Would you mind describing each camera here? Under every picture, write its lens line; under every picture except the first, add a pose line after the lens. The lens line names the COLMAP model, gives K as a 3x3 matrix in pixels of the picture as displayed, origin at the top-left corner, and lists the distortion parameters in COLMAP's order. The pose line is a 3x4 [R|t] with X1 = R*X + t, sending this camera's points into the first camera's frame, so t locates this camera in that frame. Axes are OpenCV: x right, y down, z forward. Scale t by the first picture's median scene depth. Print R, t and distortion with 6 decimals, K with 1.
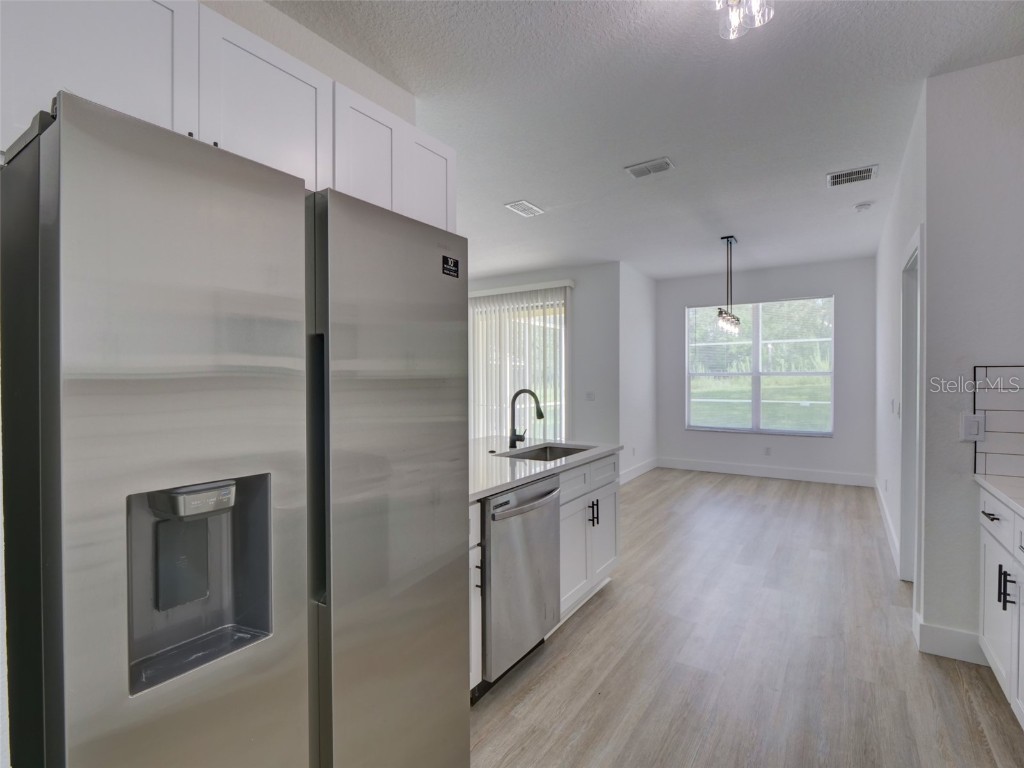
lens RADIAL K [[500.5, 0, 513.5], [0, 500.5, 380.9], [0, 0, 1]] dist [-0.014926, -0.000220]
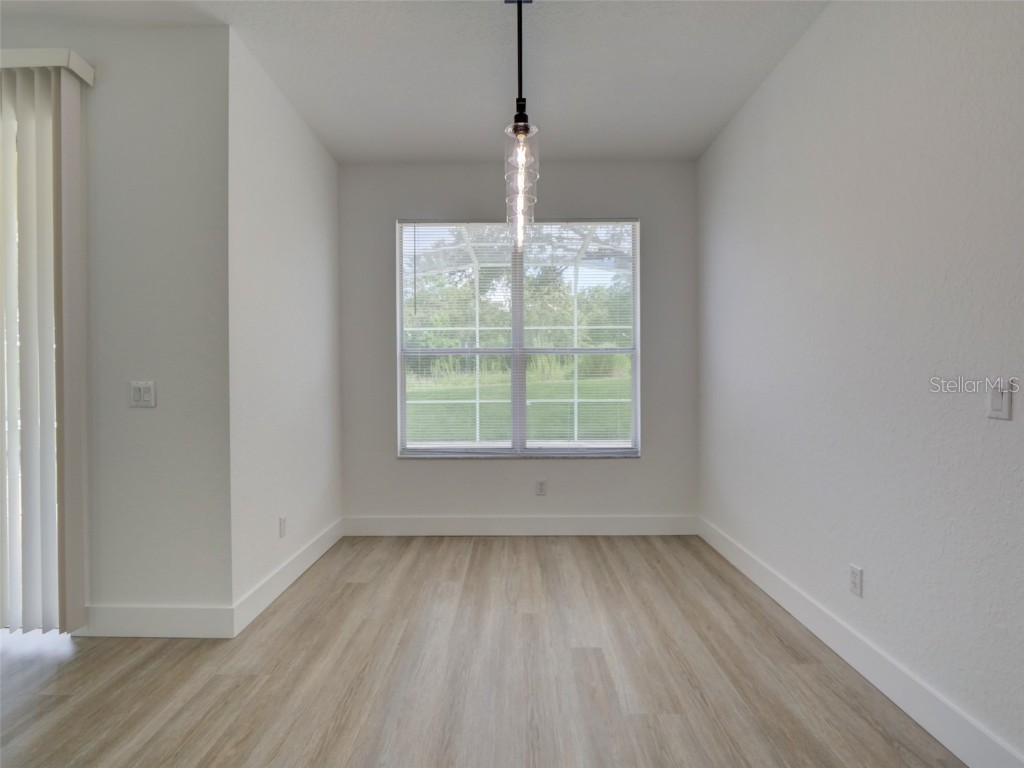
lens RADIAL K [[500.5, 0, 510.7], [0, 500.5, 385.9], [0, 0, 1]] dist [-0.014926, -0.000220]
pose [[0.833943, -0.006295, 0.551815, 0.318627], [0.005372, 0.999980, 0.003288, 0.042332], [-0.551825, 0.000223, 0.833960, 1.022433]]
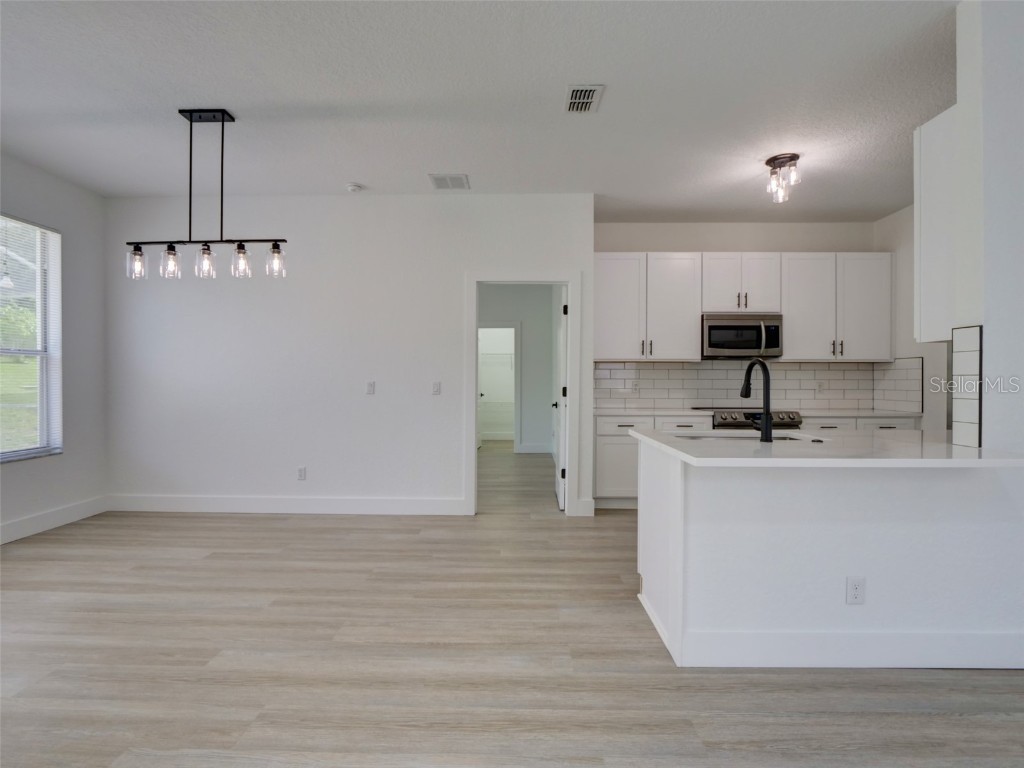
lens RADIAL K [[500.5, 0, 510.3], [0, 500.5, 382.5], [0, 0, 1]] dist [-0.014926, -0.000220]
pose [[-0.542034, -0.000772, 0.840356, -0.347493], [0.004953, 0.999979, 0.004113, 0.041276], [-0.840342, 0.006392, -0.542019, 1.500548]]
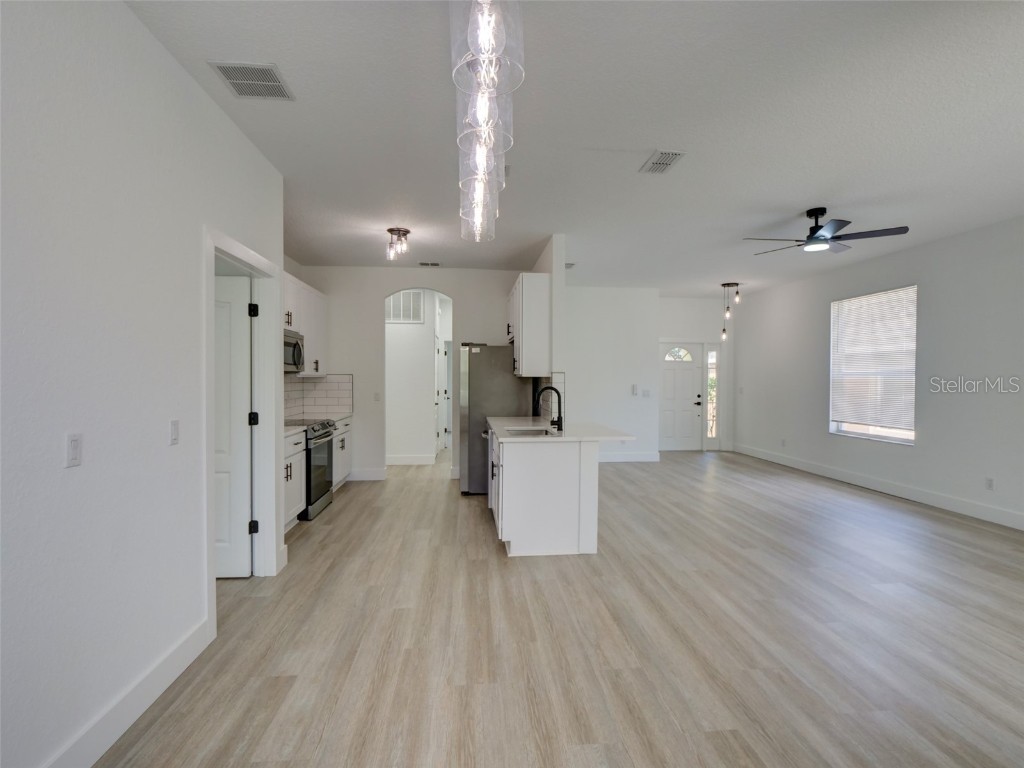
lens RADIAL K [[500.5, 0, 512.0], [0, 500.5, 379.5], [0, 0, 1]] dist [-0.014926, -0.000220]
pose [[-0.776467, 0.005739, -0.630132, 0.840660], [-0.001364, 0.999941, 0.010788, -0.015230], [0.630157, 0.009236, -0.776413, 1.747431]]
